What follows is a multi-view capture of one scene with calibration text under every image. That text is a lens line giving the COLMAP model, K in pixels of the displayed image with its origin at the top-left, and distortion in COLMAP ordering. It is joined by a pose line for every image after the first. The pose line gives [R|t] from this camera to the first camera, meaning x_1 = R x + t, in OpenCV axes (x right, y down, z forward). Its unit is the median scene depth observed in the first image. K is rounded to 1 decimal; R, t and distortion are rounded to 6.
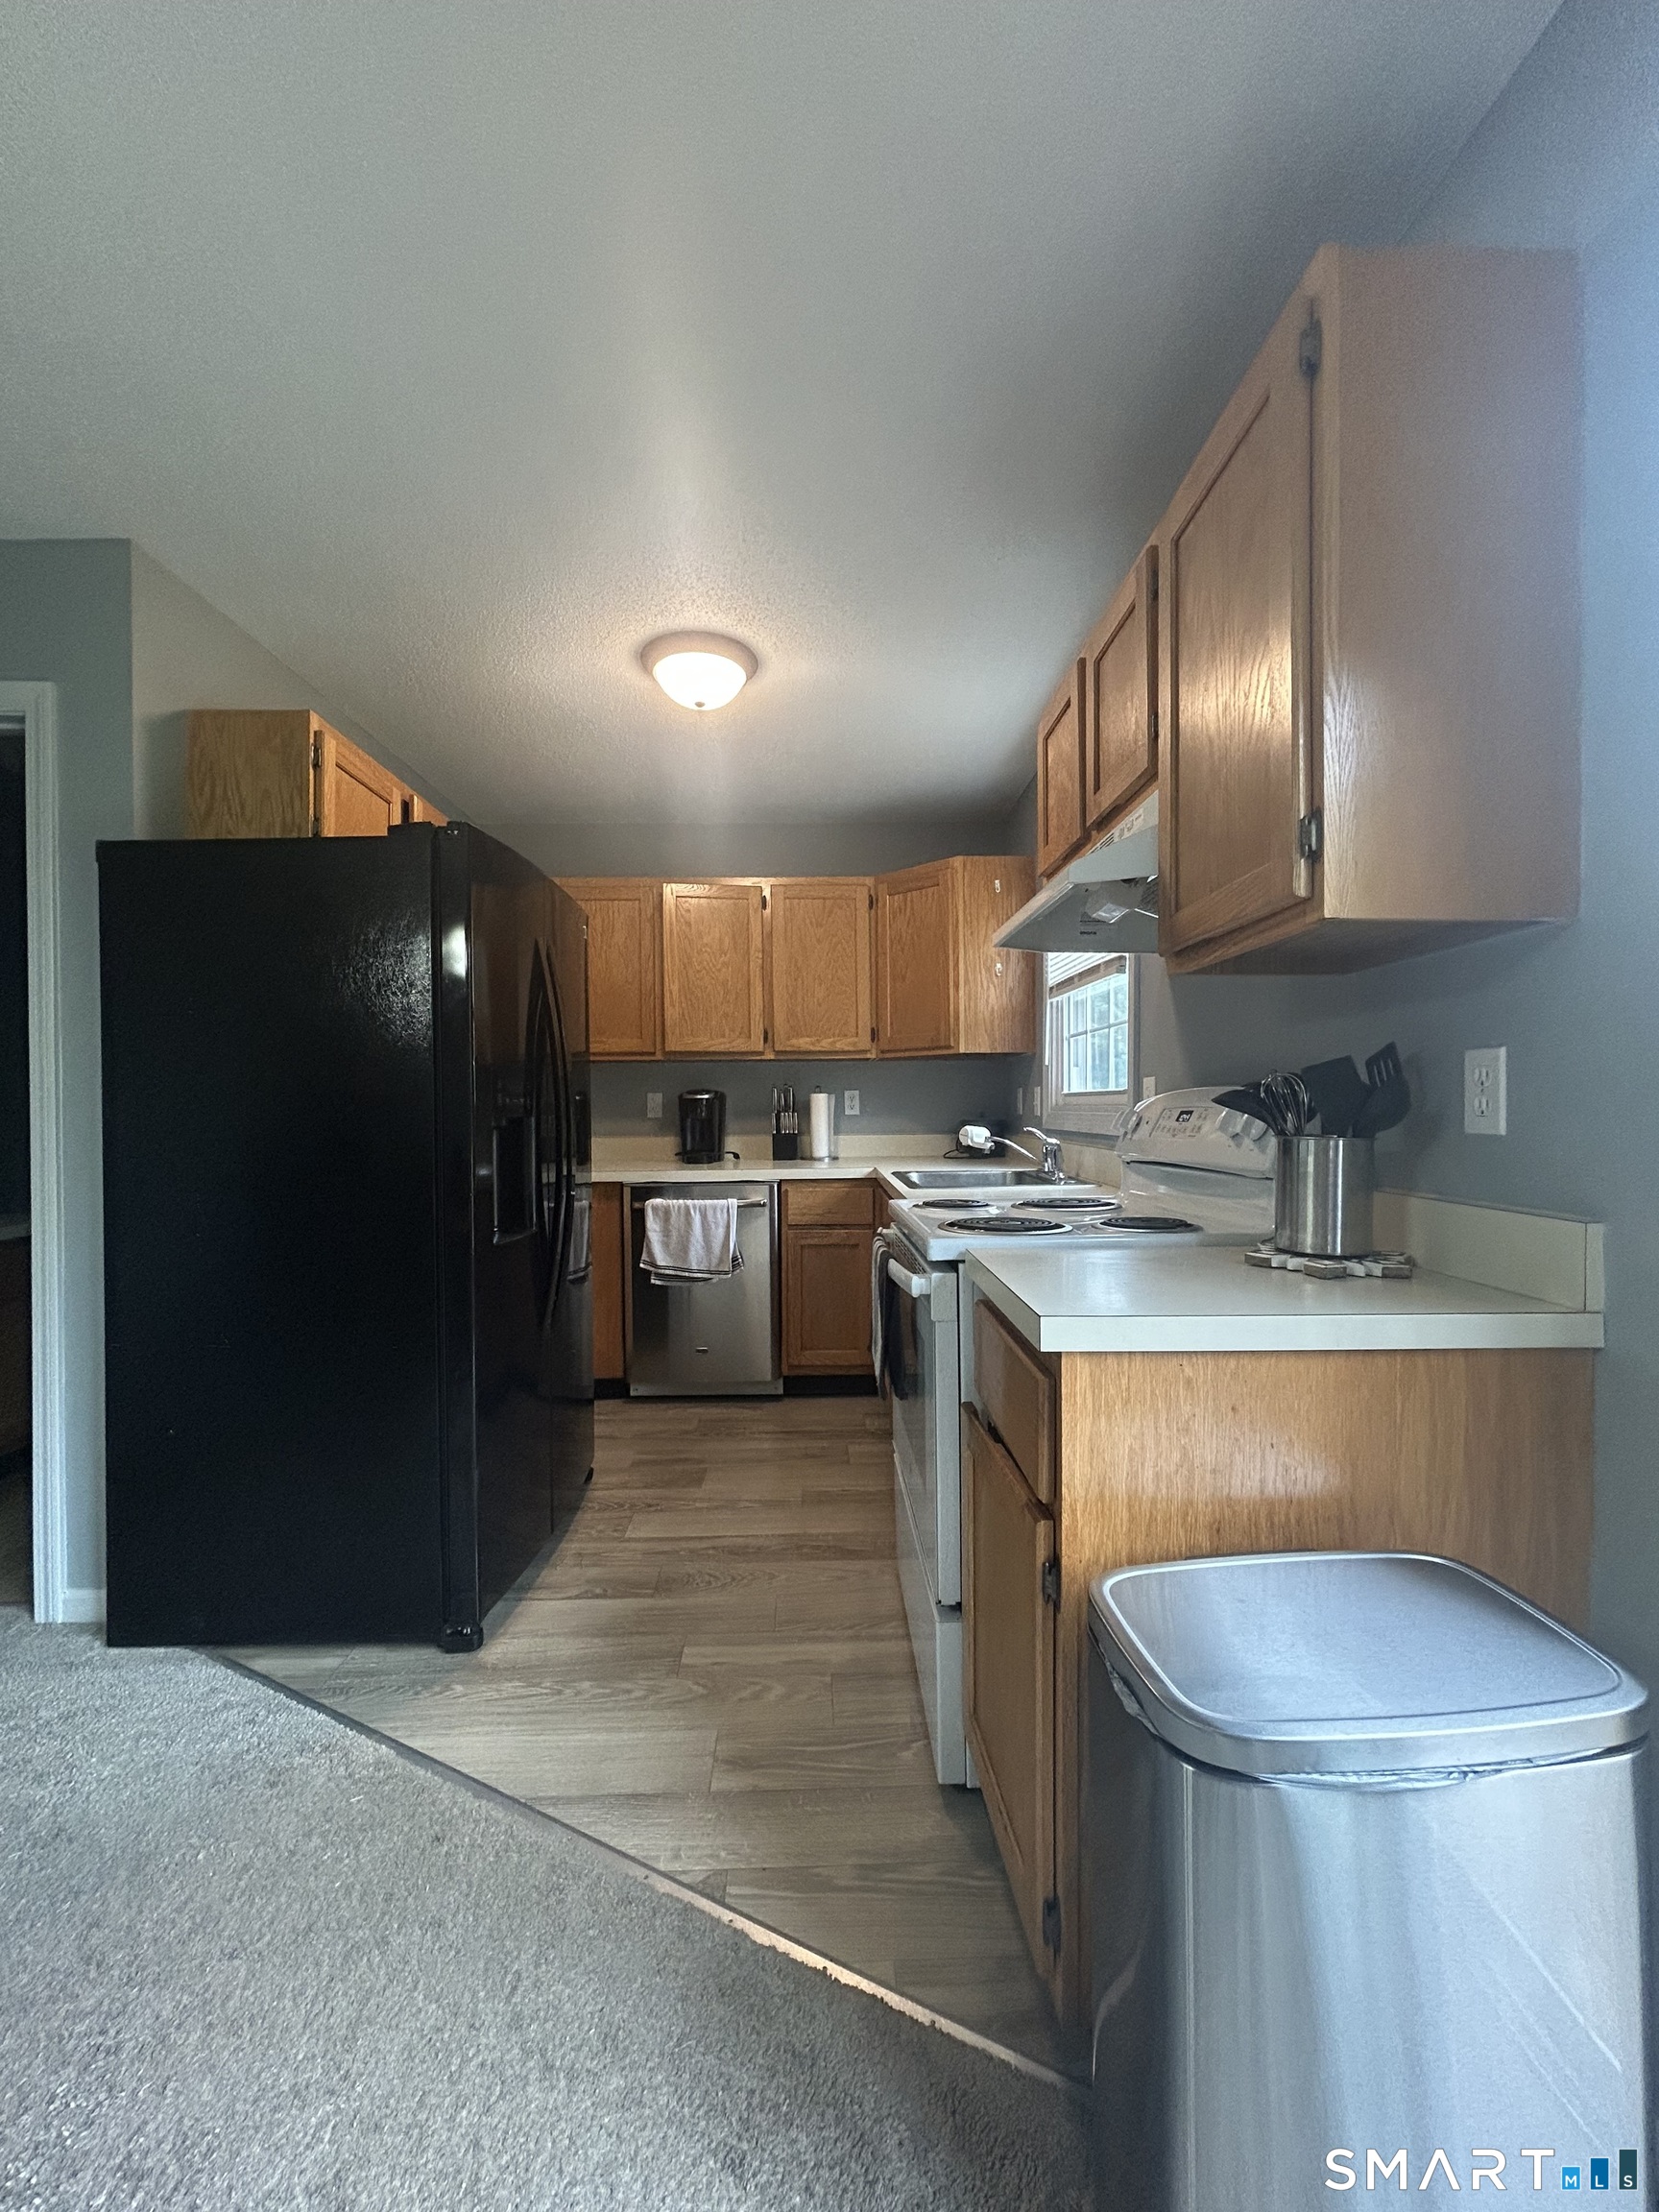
lens RADIAL K [[888.6, 0, 830.8], [0, 888.6, 1109.4], [0, 0, 1]] dist [0.002132, -0.000280]
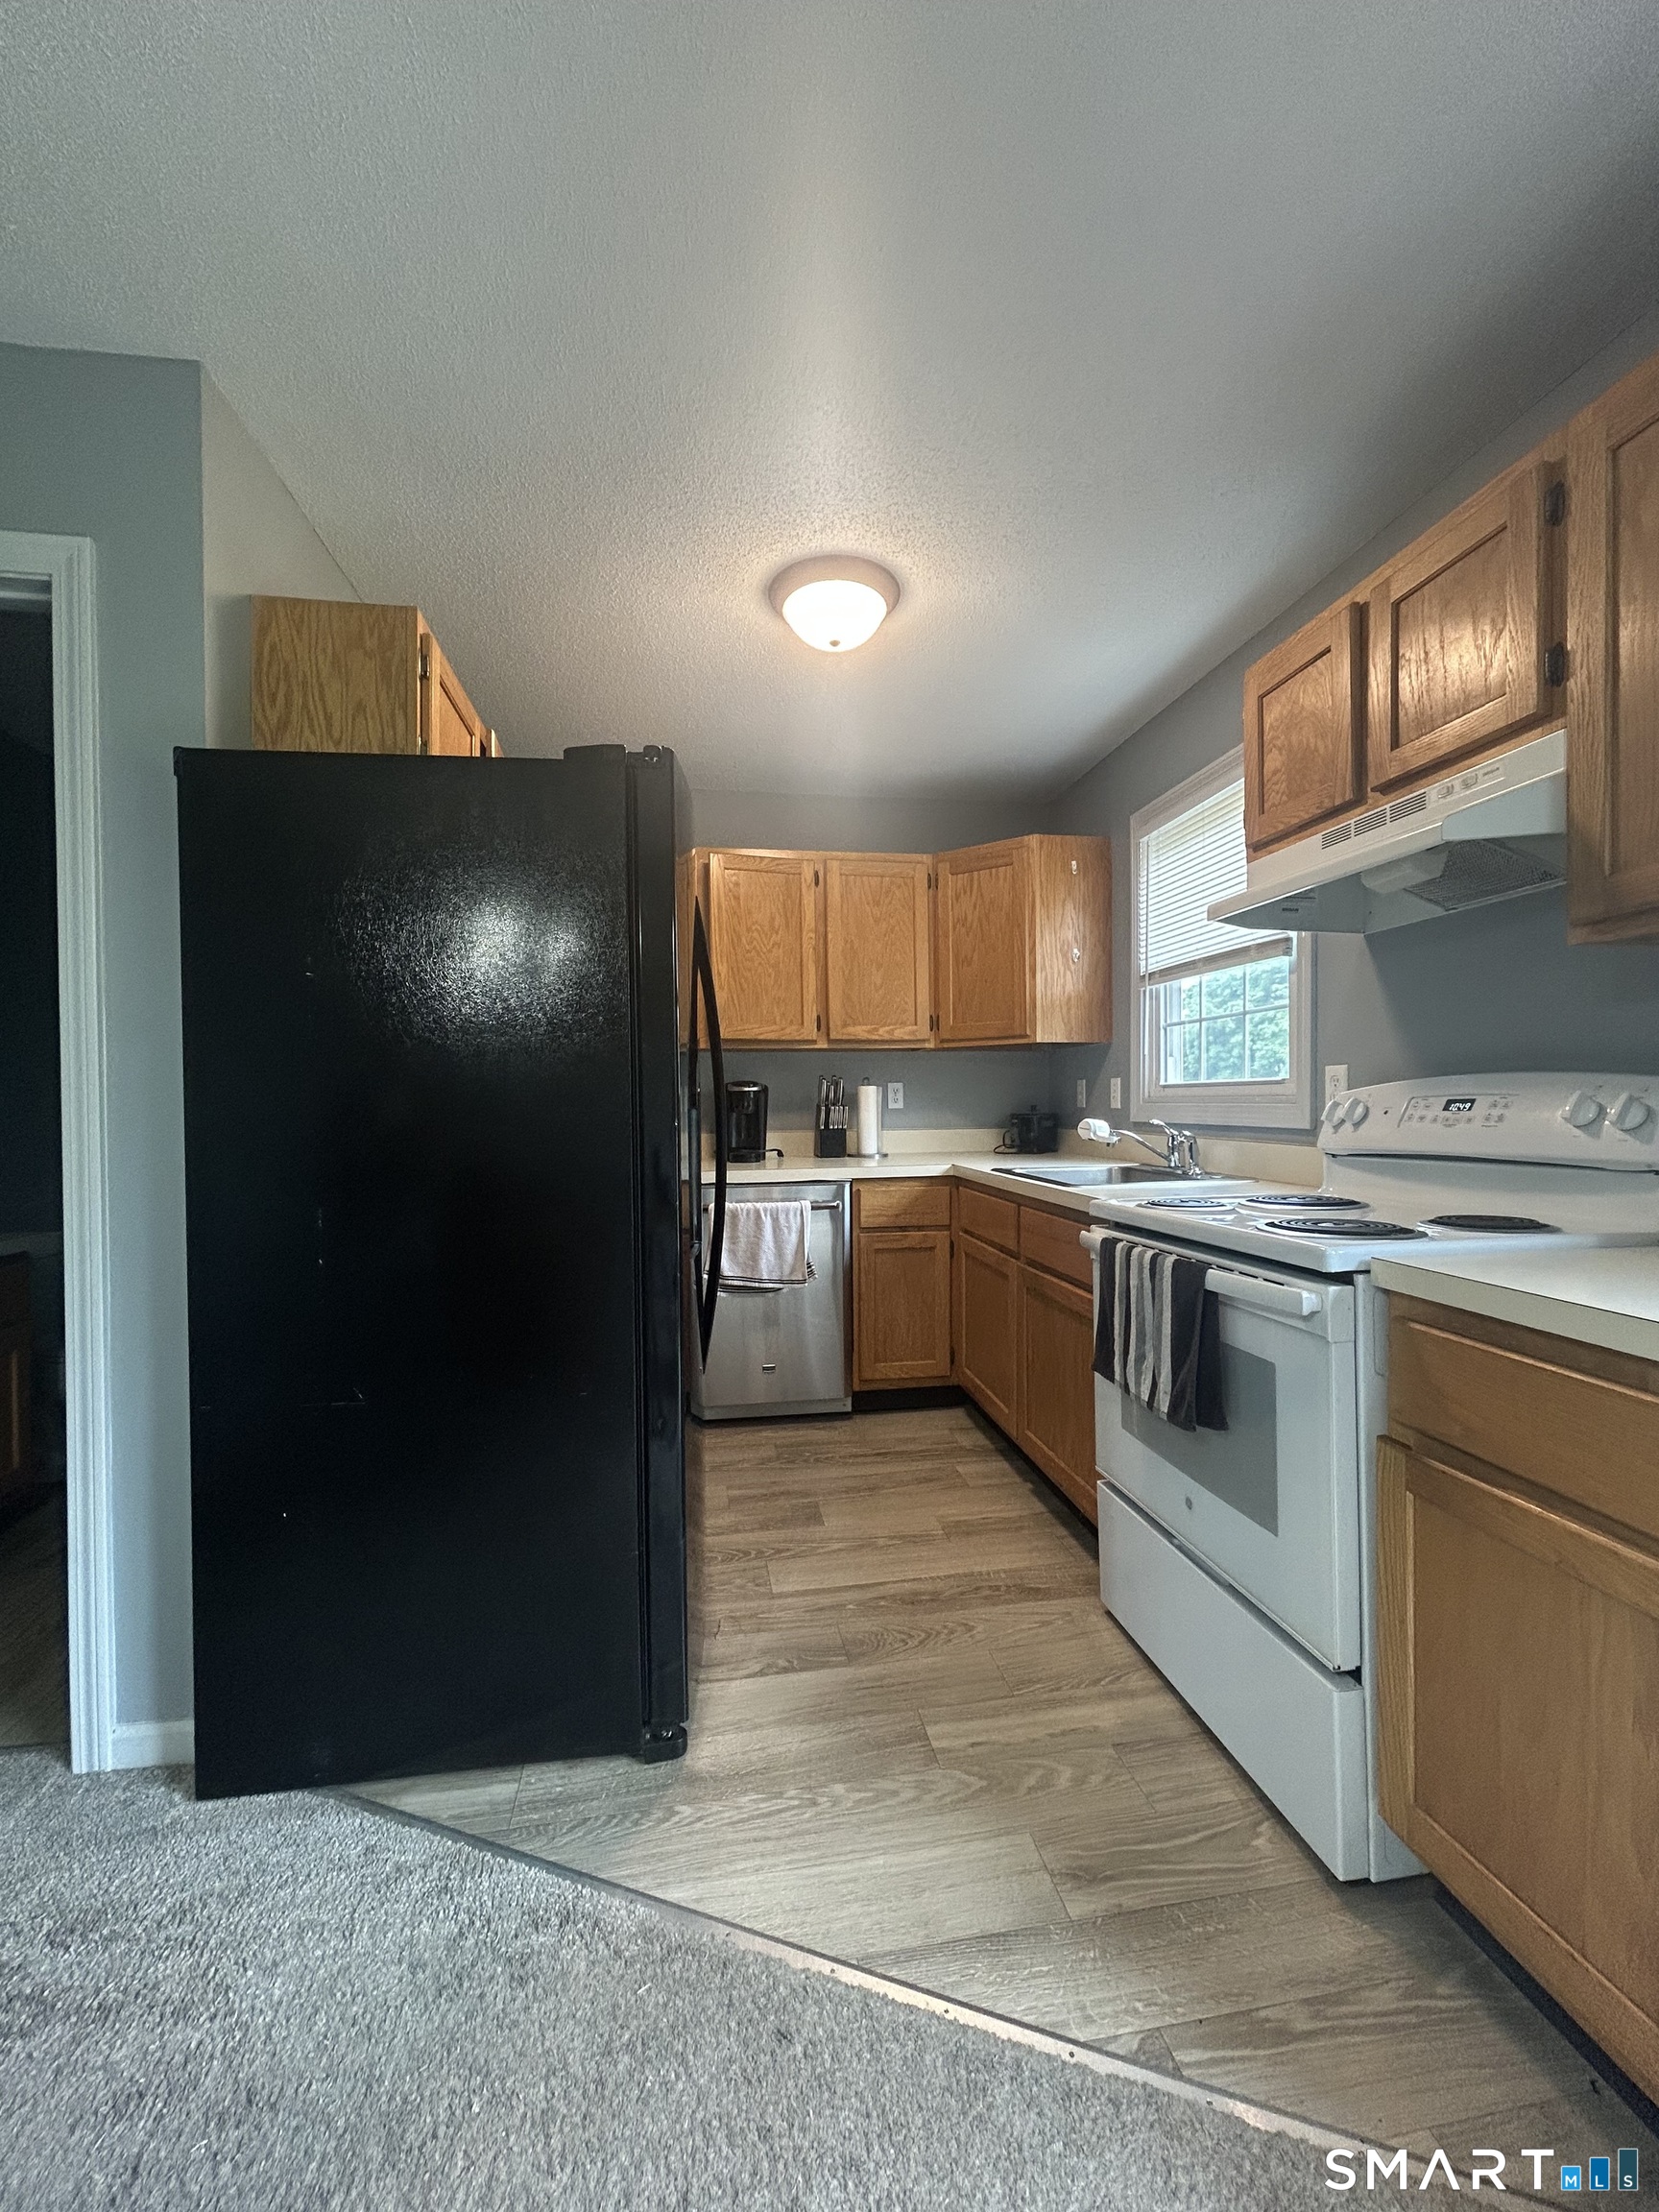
lens RADIAL K [[888.6, 0, 829.6], [0, 888.6, 1108.2], [0, 0, 1]] dist [0.002132, -0.000280]
pose [[0.990743, -0.001739, 0.135736, -0.323949], [0.001374, 0.999995, 0.002778, 0.005720], [-0.135741, -0.002565, 0.990741, 0.145287]]
